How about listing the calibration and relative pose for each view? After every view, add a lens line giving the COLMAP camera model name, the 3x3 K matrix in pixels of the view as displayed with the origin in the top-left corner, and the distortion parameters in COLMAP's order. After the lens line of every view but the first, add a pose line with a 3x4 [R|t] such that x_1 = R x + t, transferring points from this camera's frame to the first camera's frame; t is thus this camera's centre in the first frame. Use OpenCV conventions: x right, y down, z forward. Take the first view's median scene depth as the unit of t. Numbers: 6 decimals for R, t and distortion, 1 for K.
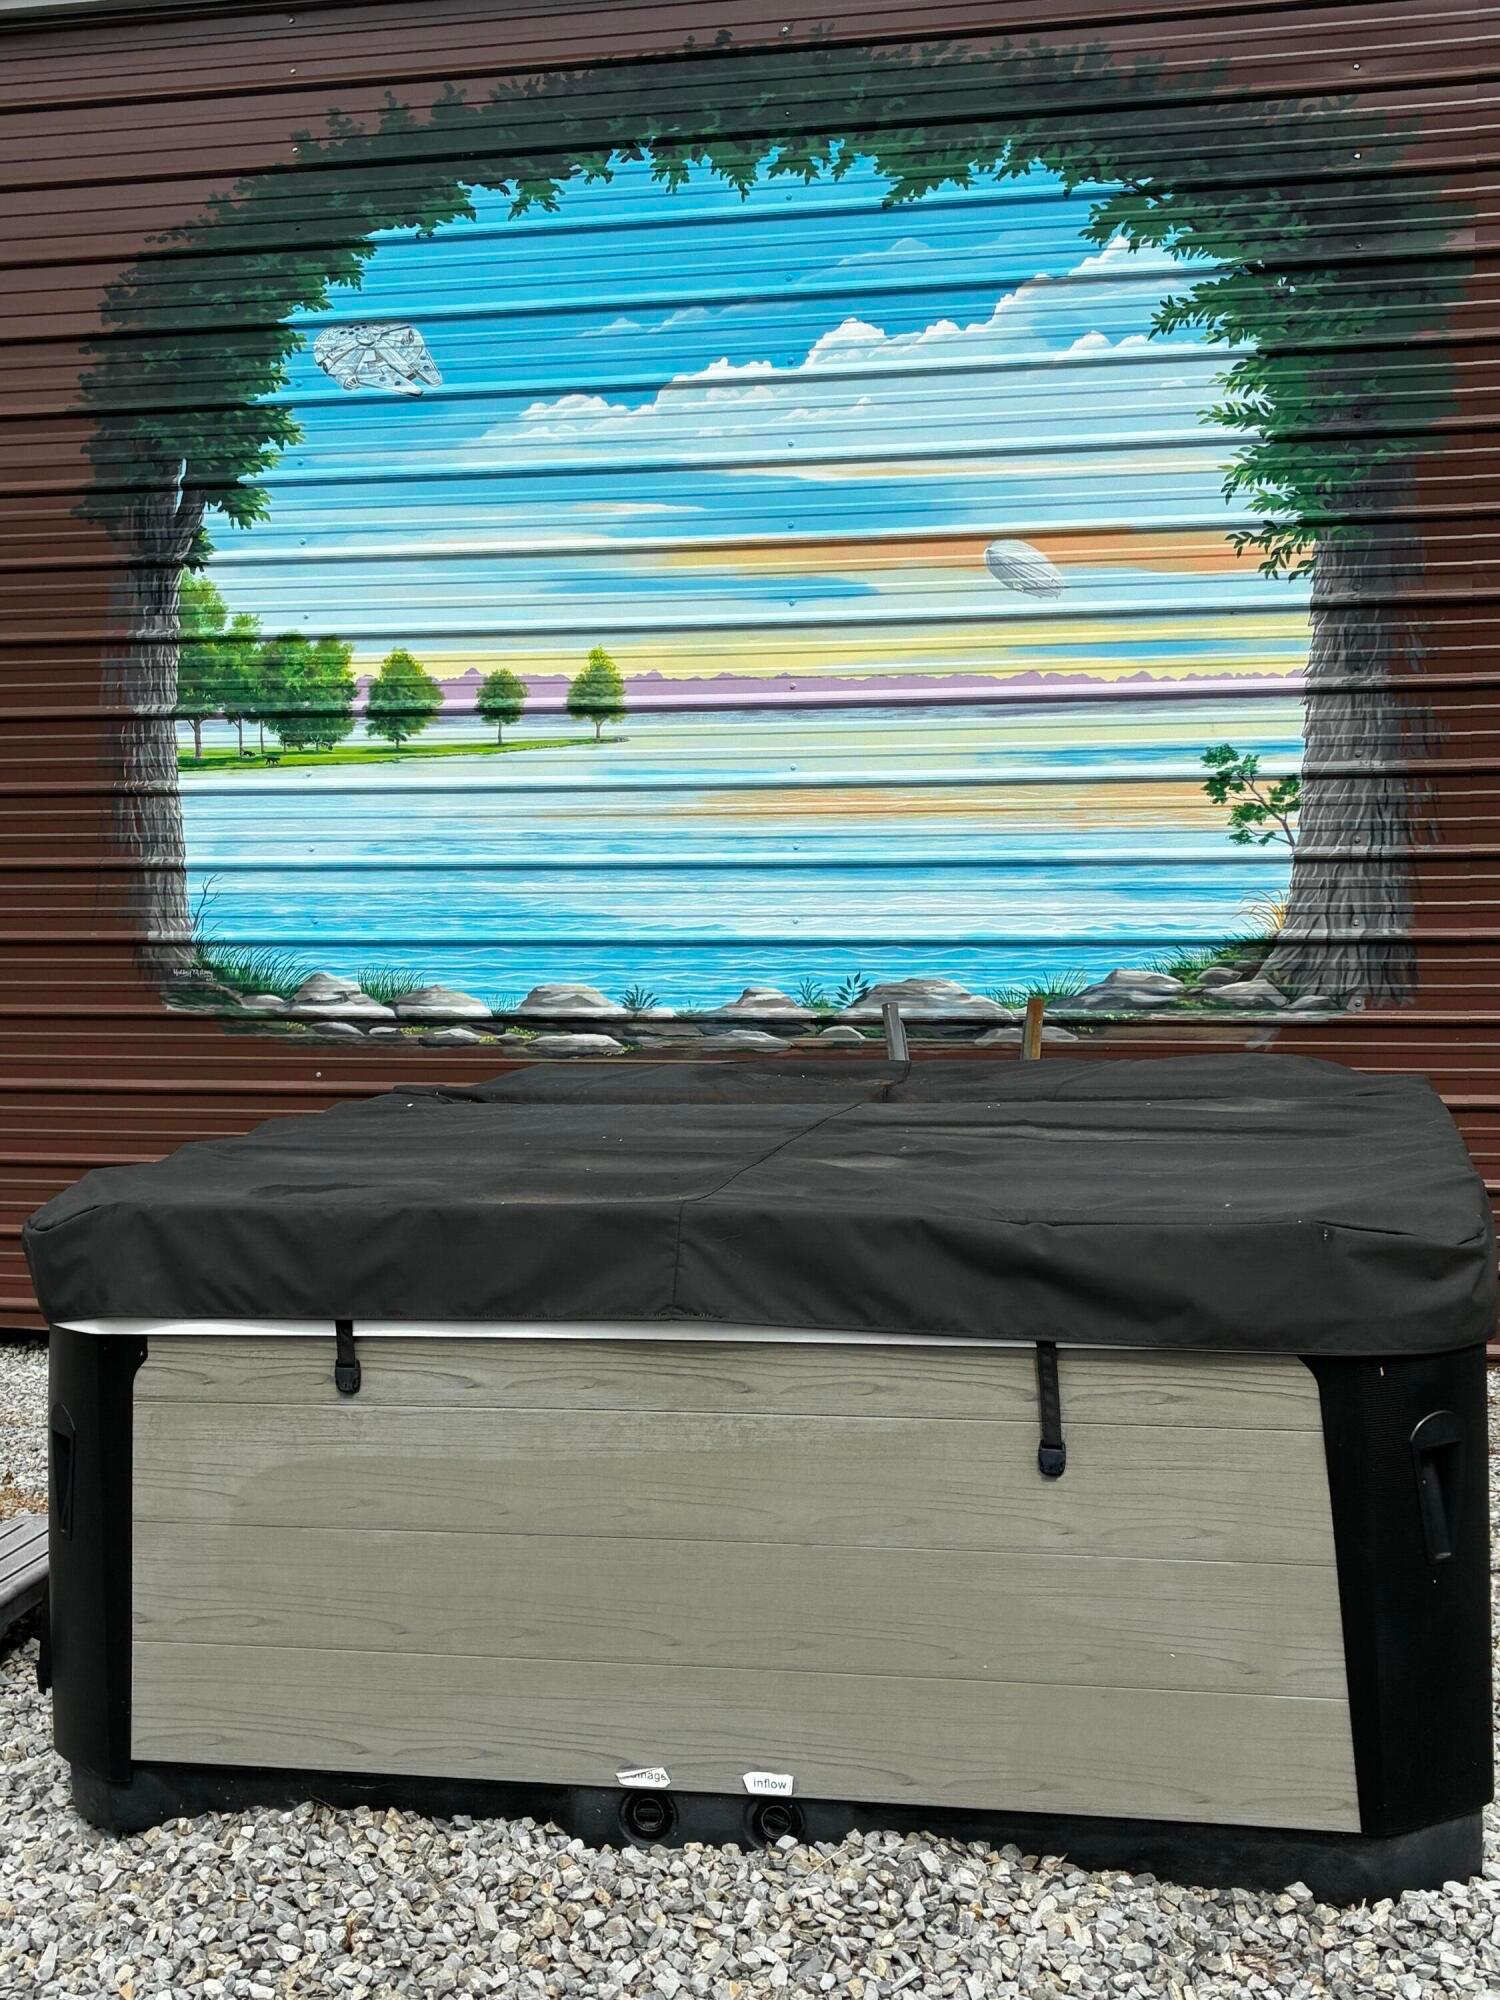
lens RADIAL K [[2448.4, 0, 754.0], [0, 2448.4, 991.0], [0, 0, 1]] dist [0.046629, 0.000000]
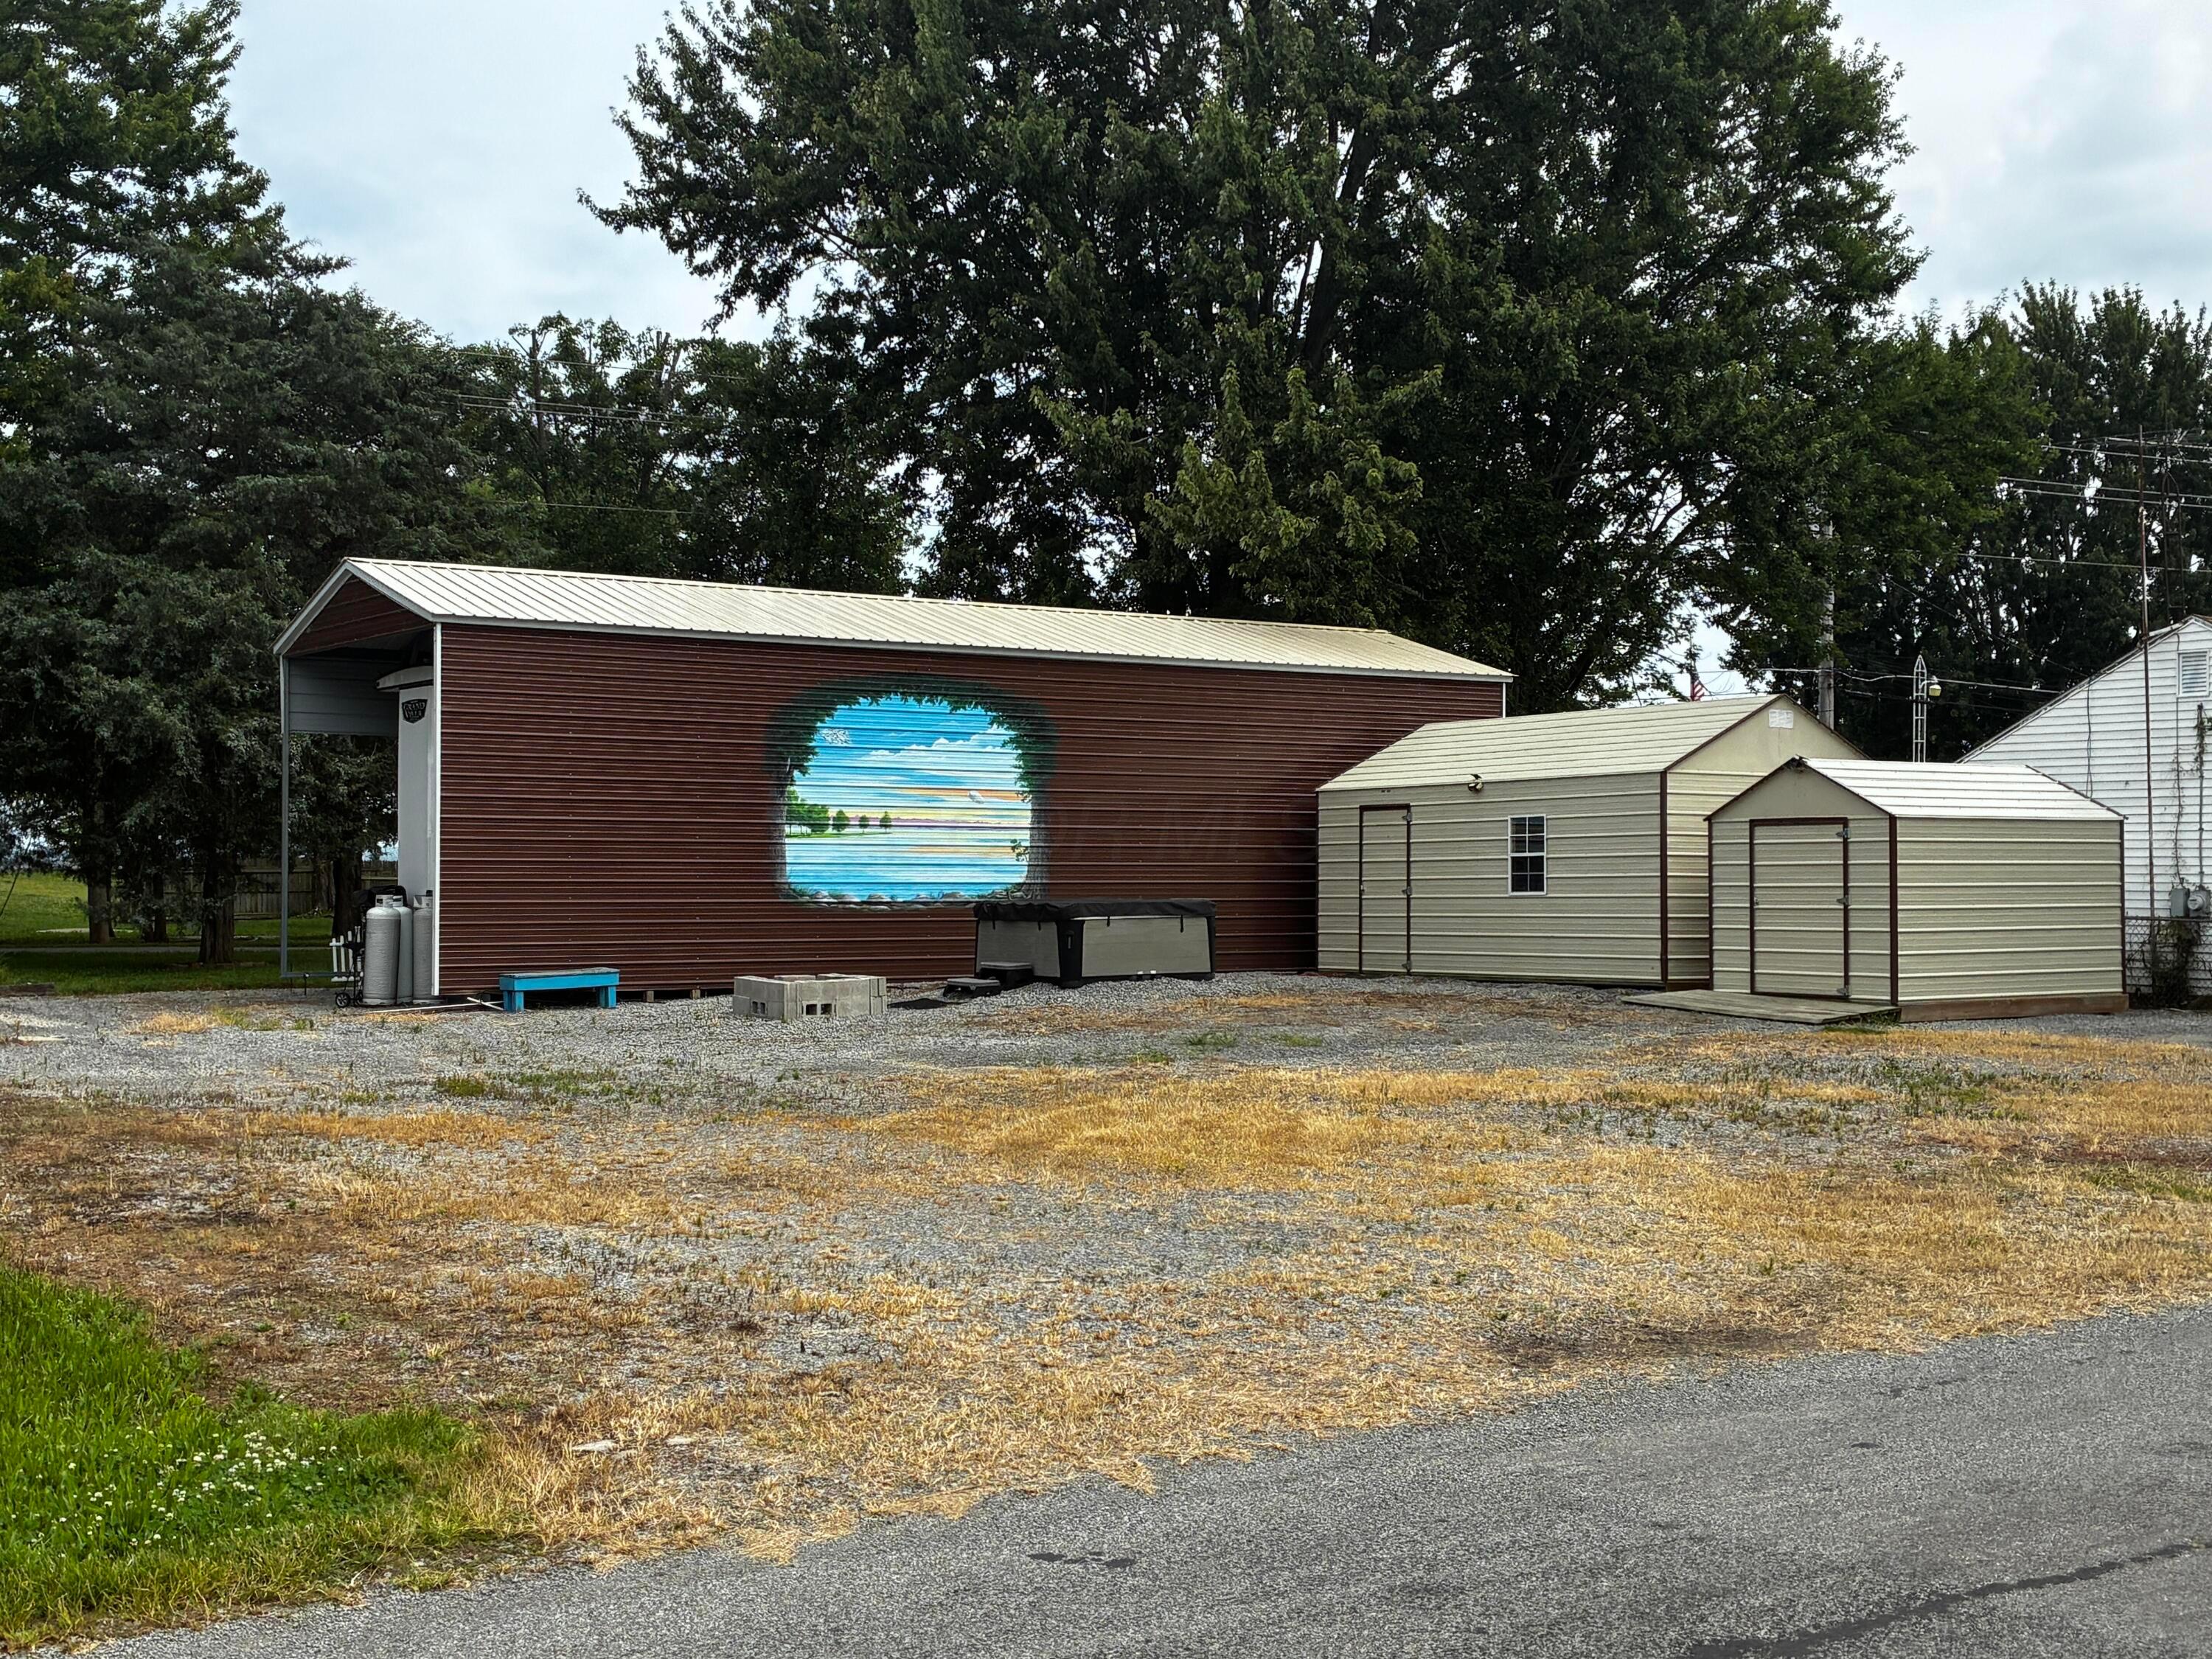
lens RADIAL K [[2707.9, 0, 1118.0], [0, 2707.9, 828.4], [0, 0, 1]] dist [0.046629, 0.000000]
pose [[0.691811, 0.026669, 0.721586, -3.123192], [0.035486, 0.996855, -0.070864, 0.227880], [-0.721206, 0.074631, 0.688689, -2.441093]]
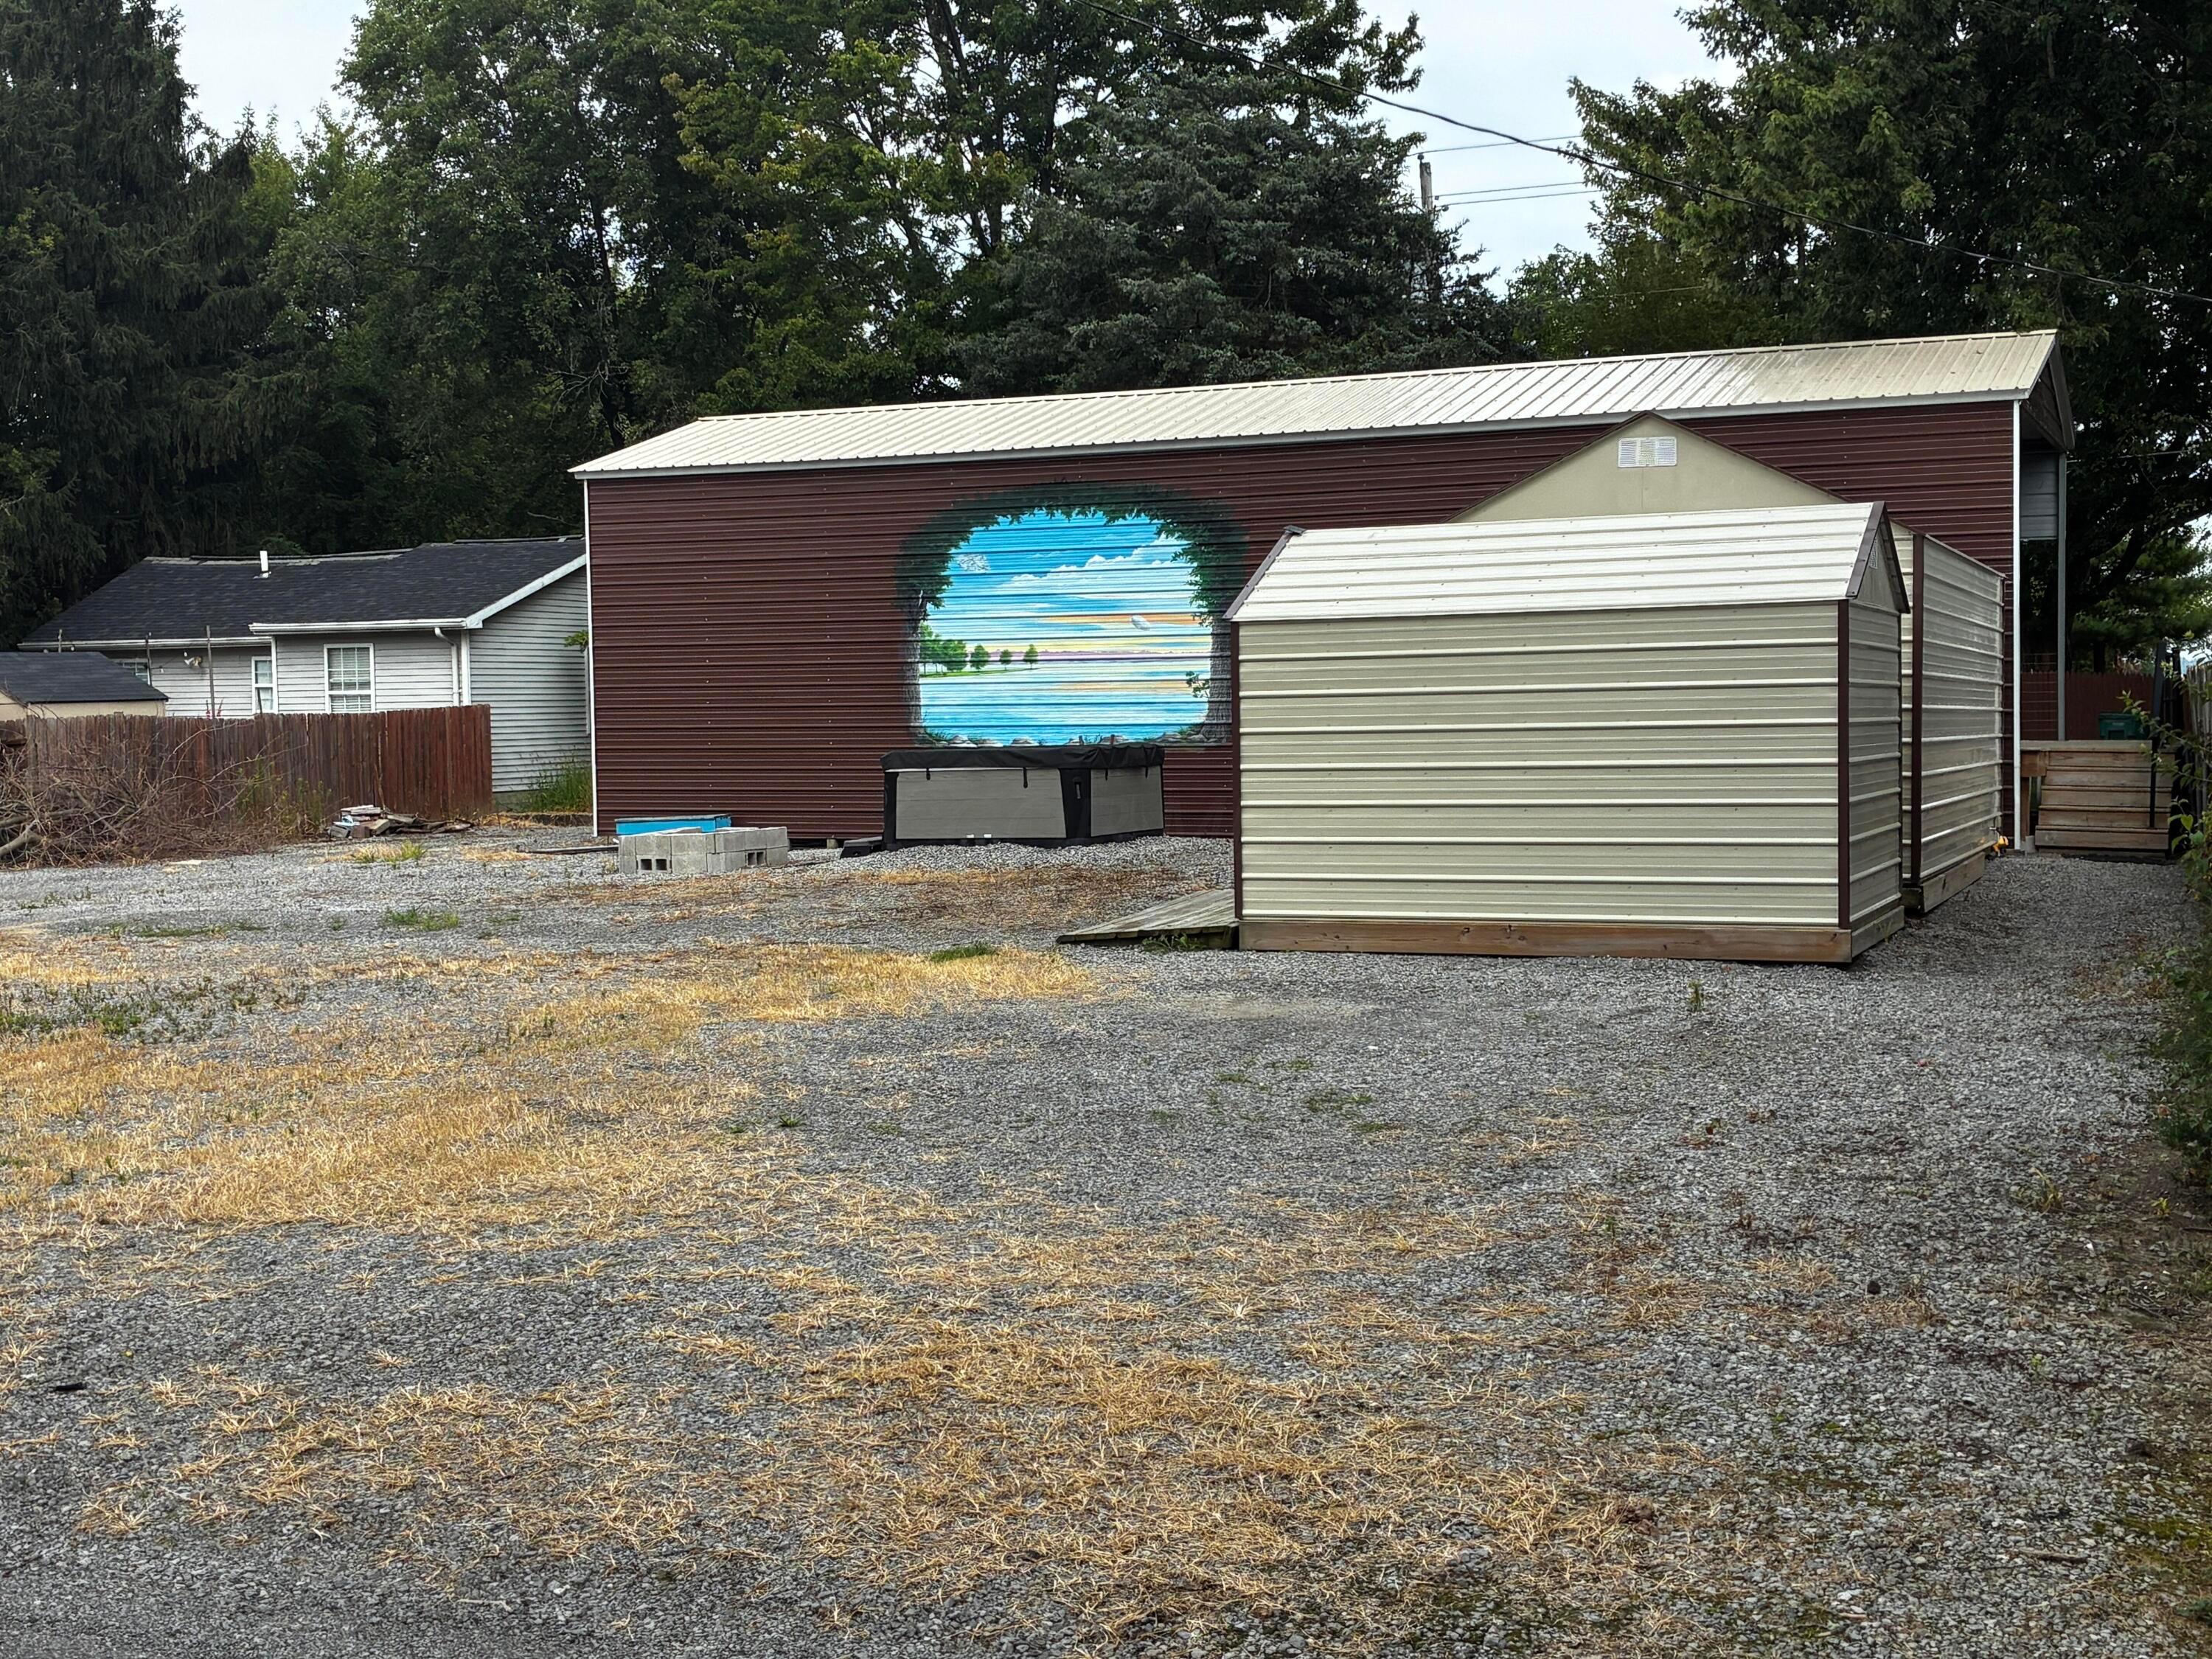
lens RADIAL K [[2707.9, 0, 1097.3], [0, 2707.9, 835.3], [0, 0, 1]] dist [0.046629, 0.000000]
pose [[0.980602, 0.008572, -0.195820, 0.827546], [-0.011673, 0.999824, -0.014688, 0.202369], [0.195659, 0.016689, 0.980530, -2.928504]]
